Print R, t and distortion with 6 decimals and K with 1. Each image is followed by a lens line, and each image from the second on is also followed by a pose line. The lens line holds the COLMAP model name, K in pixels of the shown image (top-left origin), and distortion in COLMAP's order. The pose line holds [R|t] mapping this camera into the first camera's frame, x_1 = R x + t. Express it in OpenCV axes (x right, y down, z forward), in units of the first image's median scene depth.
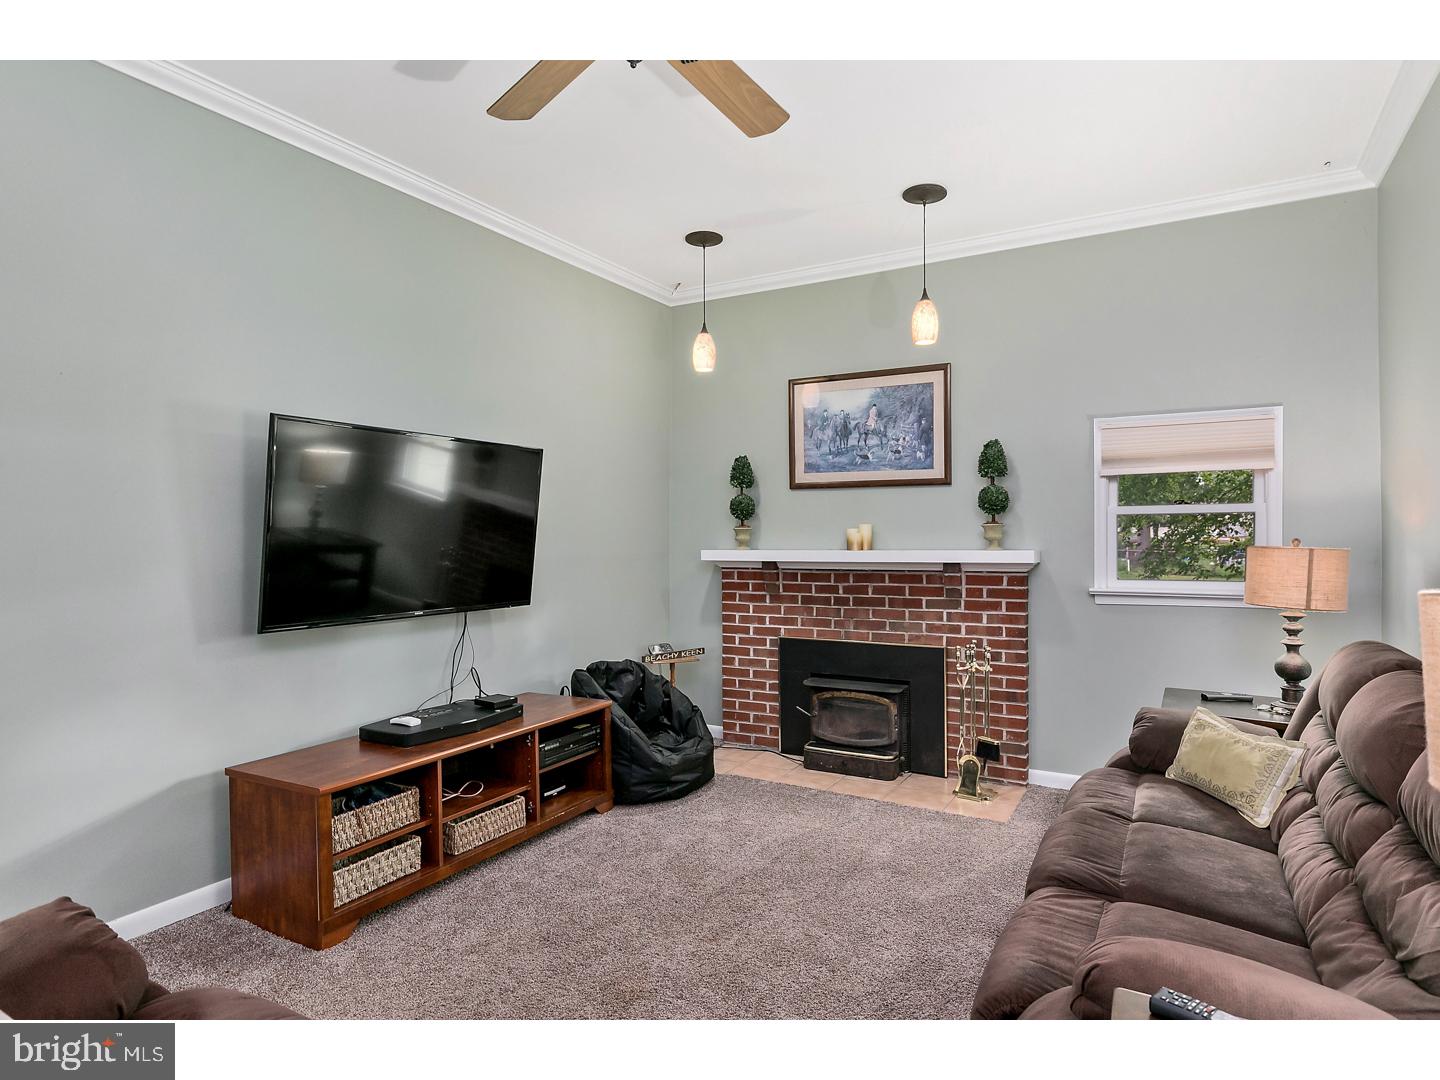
lens RADIAL K [[830.2, 0, 720.0], [0, 830.2, 540.0], [0, 0, 1]] dist [0.014657, -0.000213]
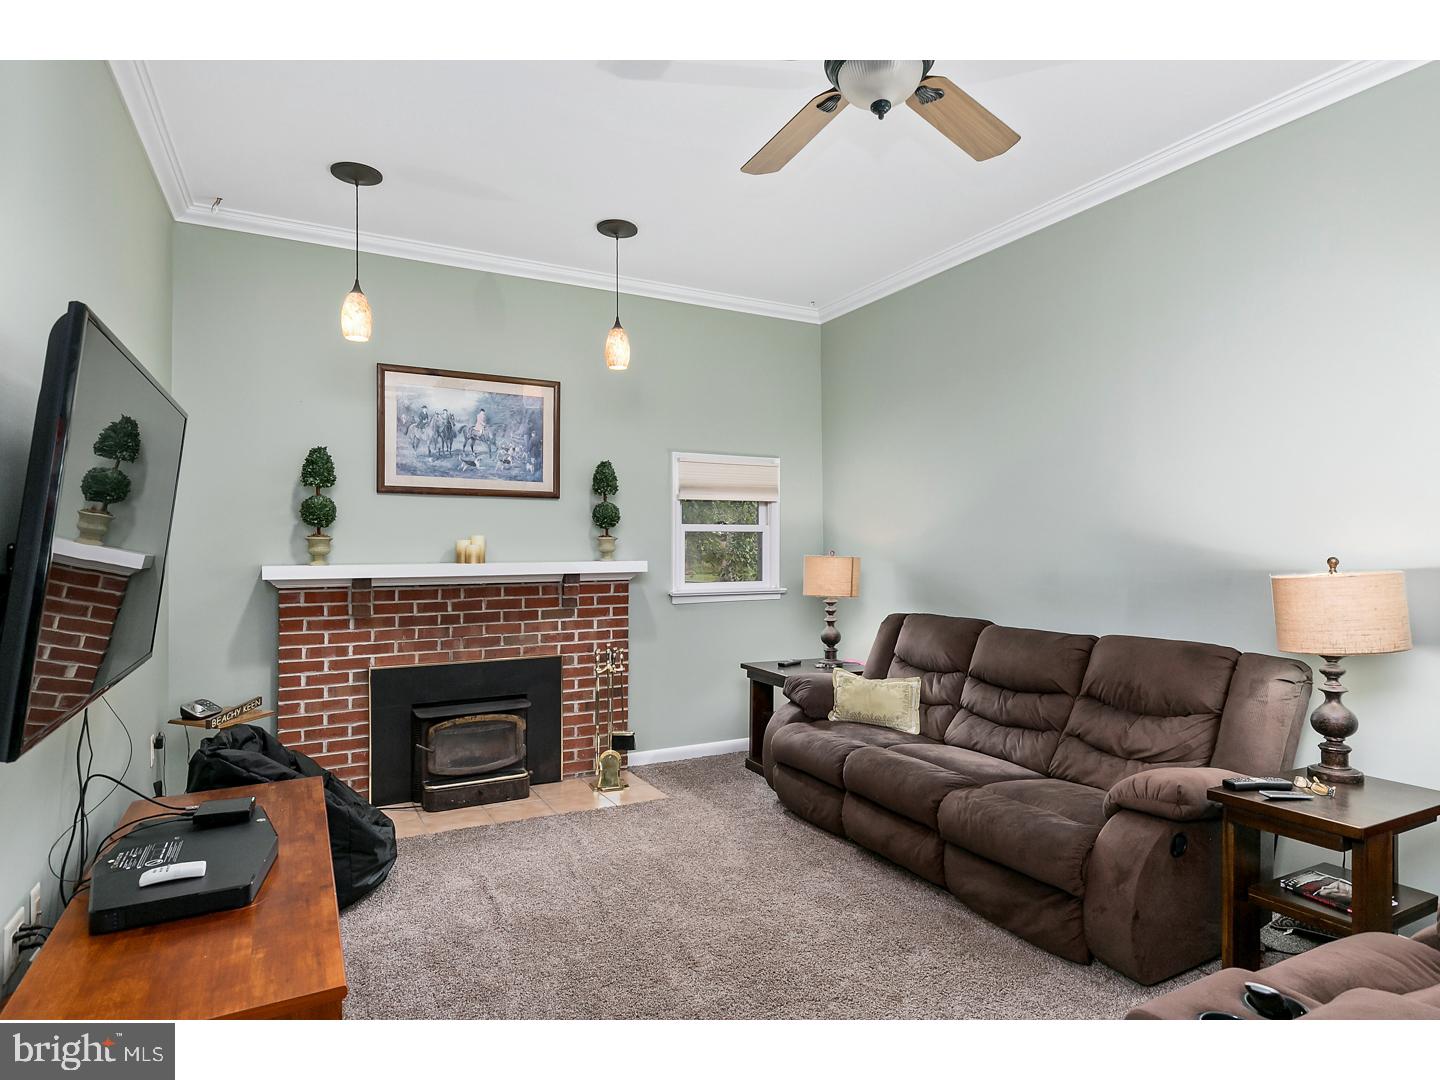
lens RADIAL K [[830.2, 0, 720.0], [0, 830.2, 540.0], [0, 0, 1]] dist [0.014657, -0.000213]
pose [[0.519473, 0.011816, 0.854405, -0.497606], [0.003654, 0.999865, -0.016049, 0.002622], [-0.854479, 0.011459, 0.519359, 0.283148]]
